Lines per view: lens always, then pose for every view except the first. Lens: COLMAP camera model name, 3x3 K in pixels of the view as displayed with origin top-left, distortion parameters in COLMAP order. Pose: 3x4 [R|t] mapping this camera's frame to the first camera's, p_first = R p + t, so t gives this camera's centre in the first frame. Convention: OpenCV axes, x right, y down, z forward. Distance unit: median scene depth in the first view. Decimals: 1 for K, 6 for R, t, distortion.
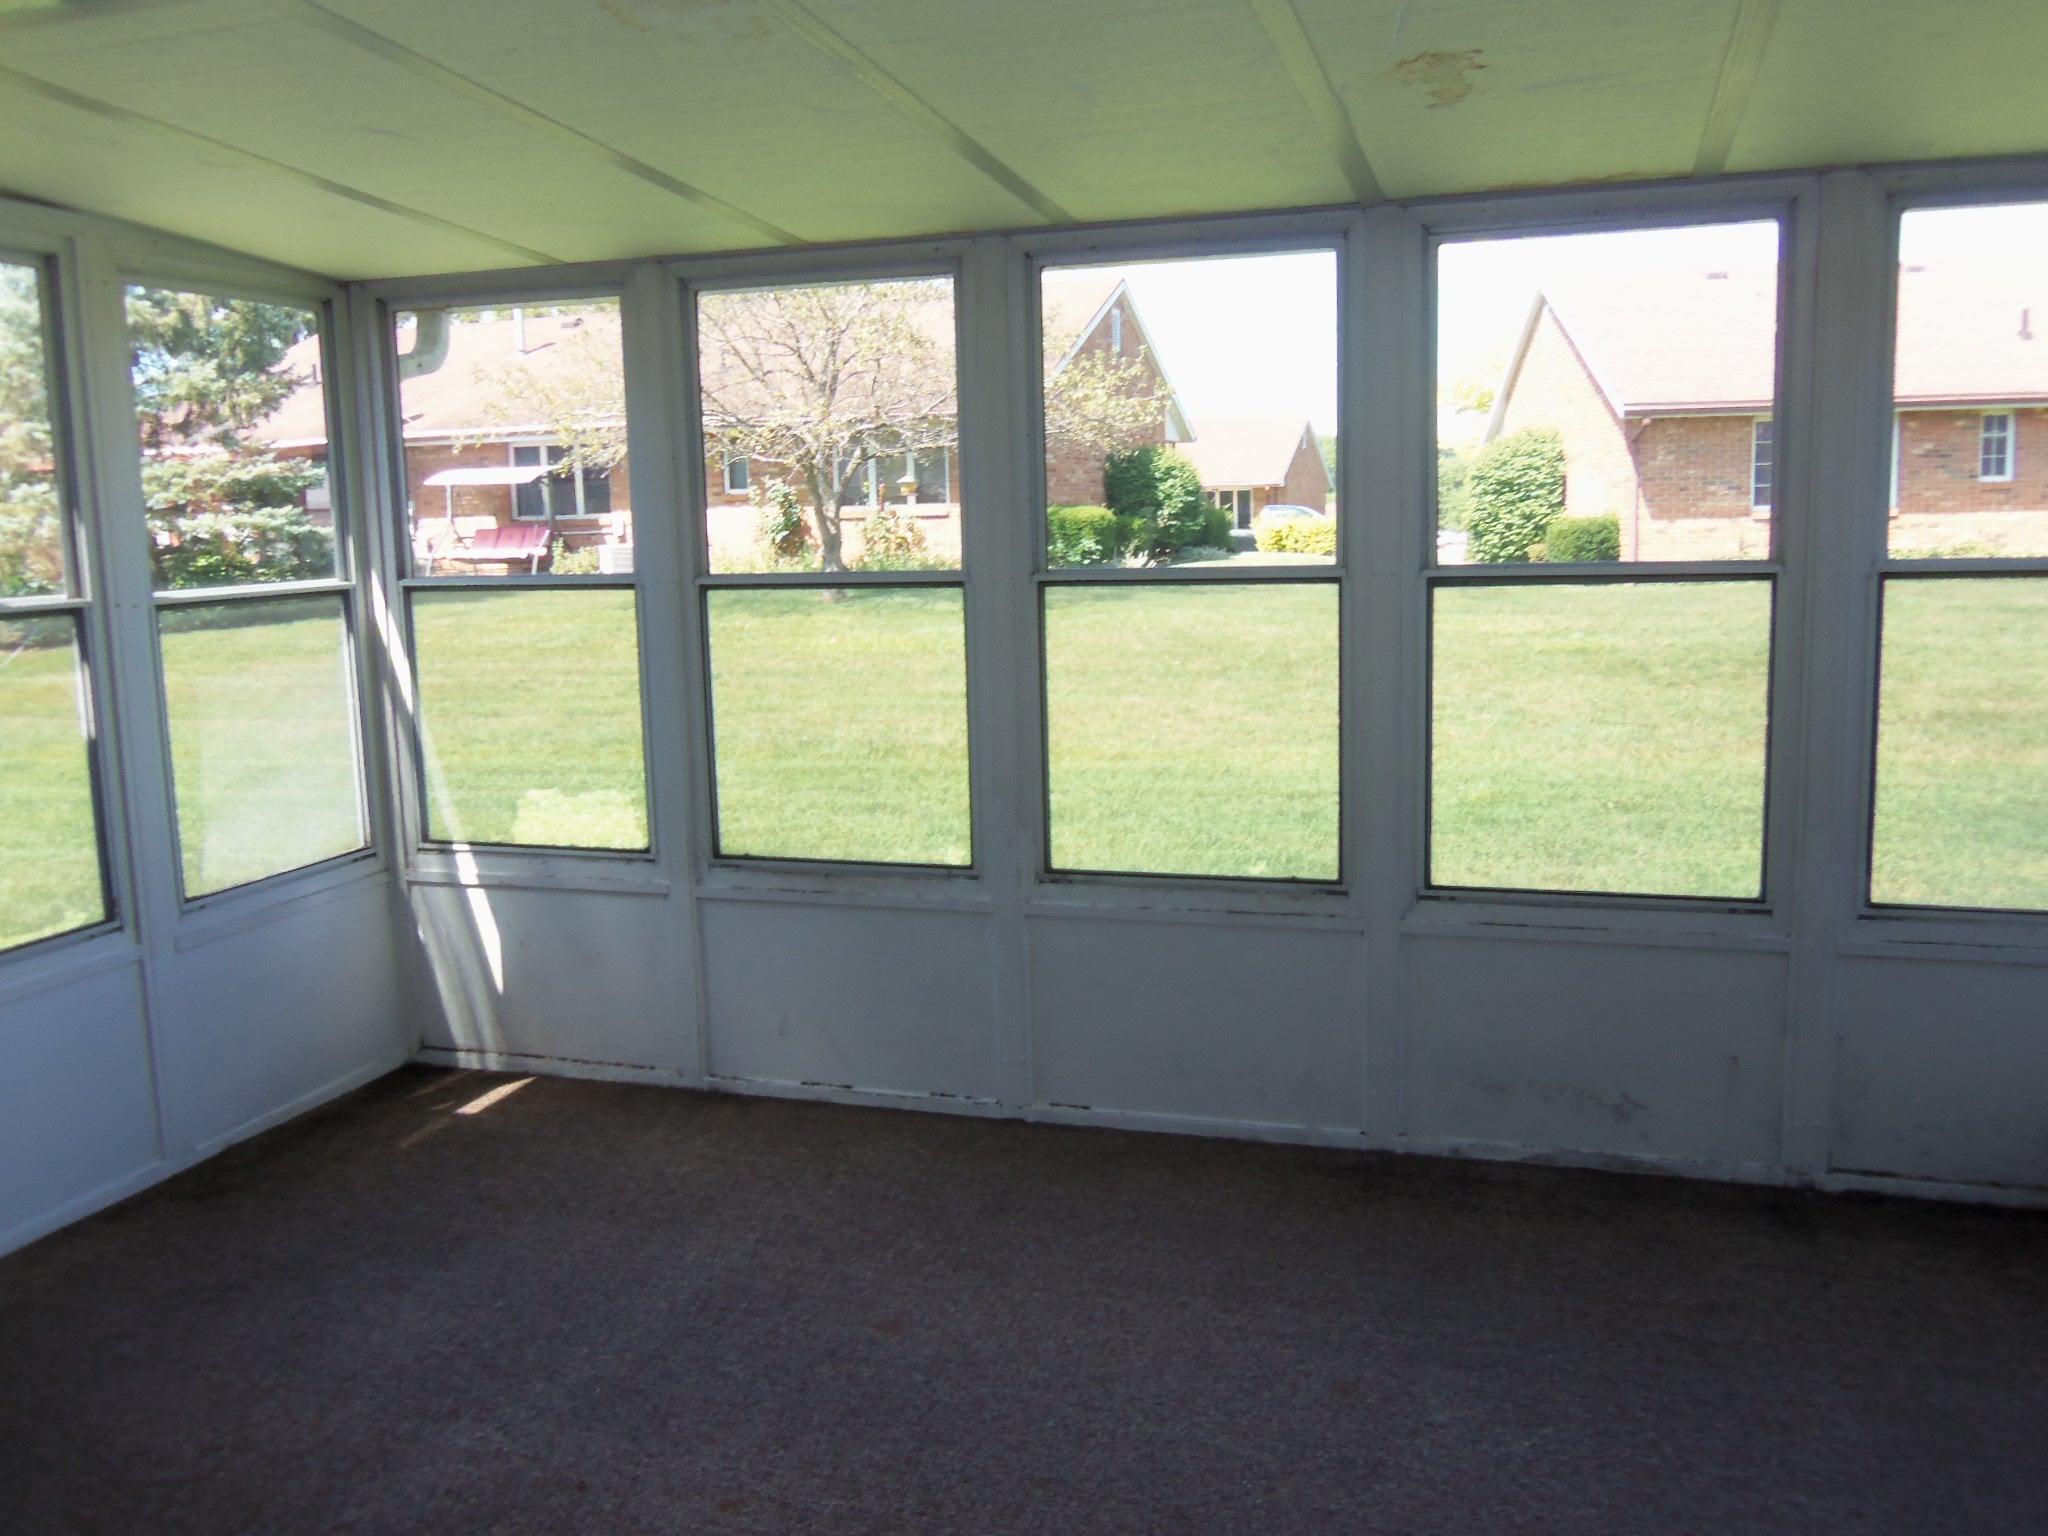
lens RADIAL K [[1743.9, 0, 1031.3], [0, 1743.9, 760.1], [0, 0, 1]] dist [-0.016965, 0.031941]
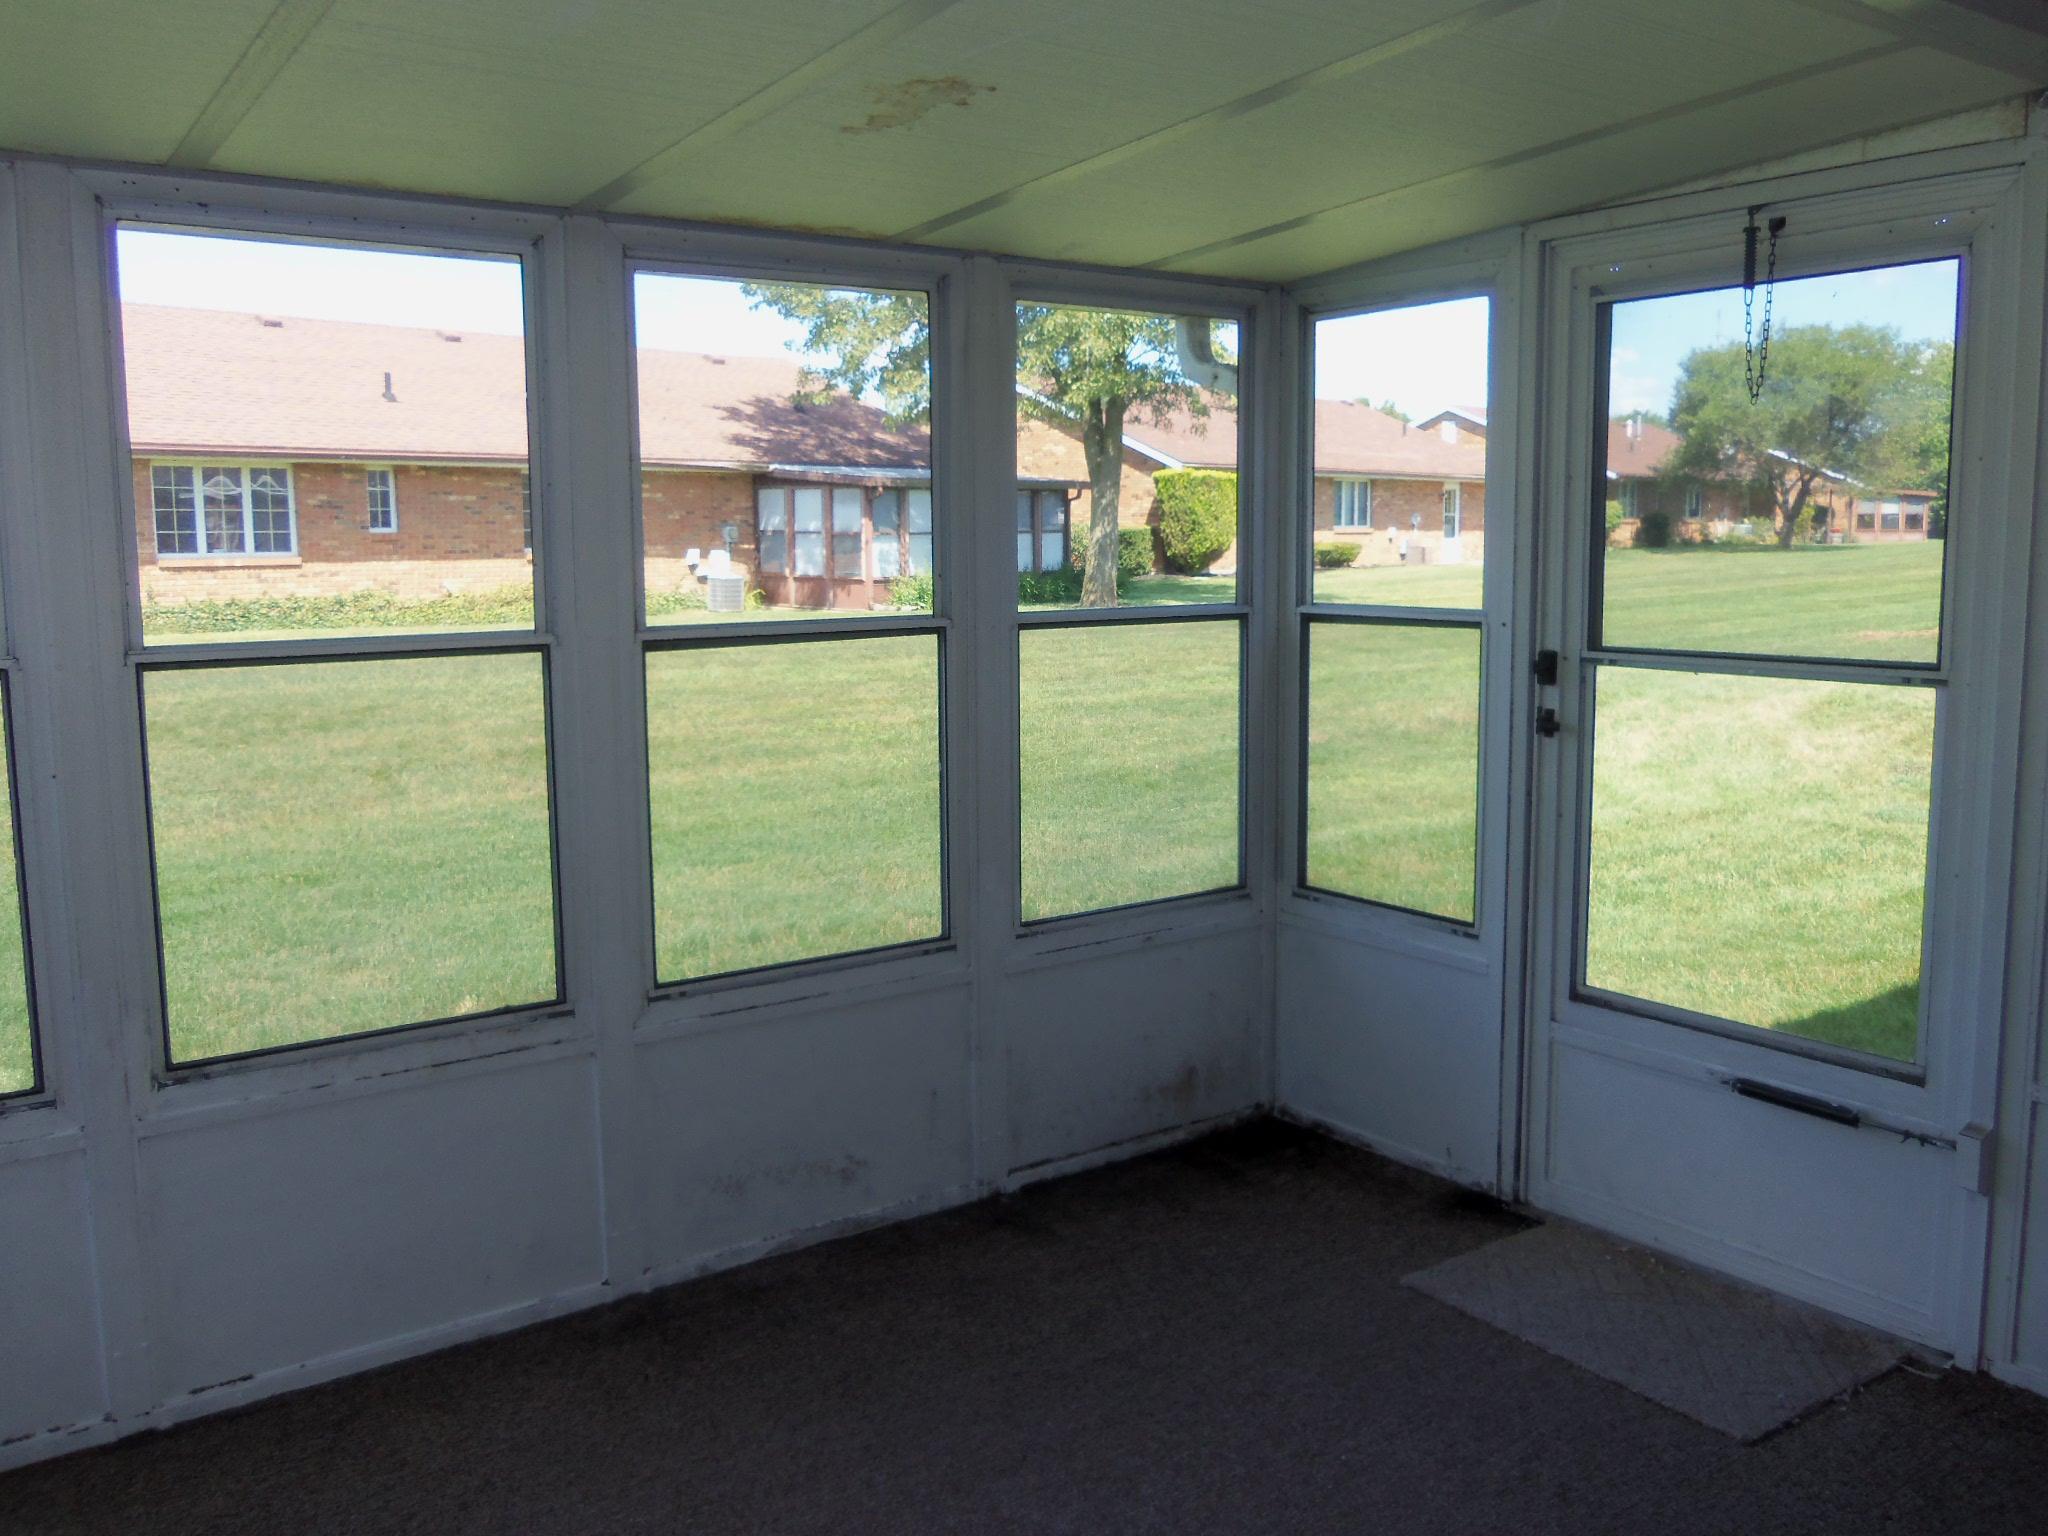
lens RADIAL K [[1743.9, 0, 1031.3], [0, 1743.9, 760.1], [0, 0, 1]] dist [-0.016965, 0.031941]
pose [[0.590112, -0.085688, 0.802761, -0.361560], [0.106827, 0.993896, 0.027561, -0.046083], [-0.800222, 0.069492, 0.595664, 0.303214]]
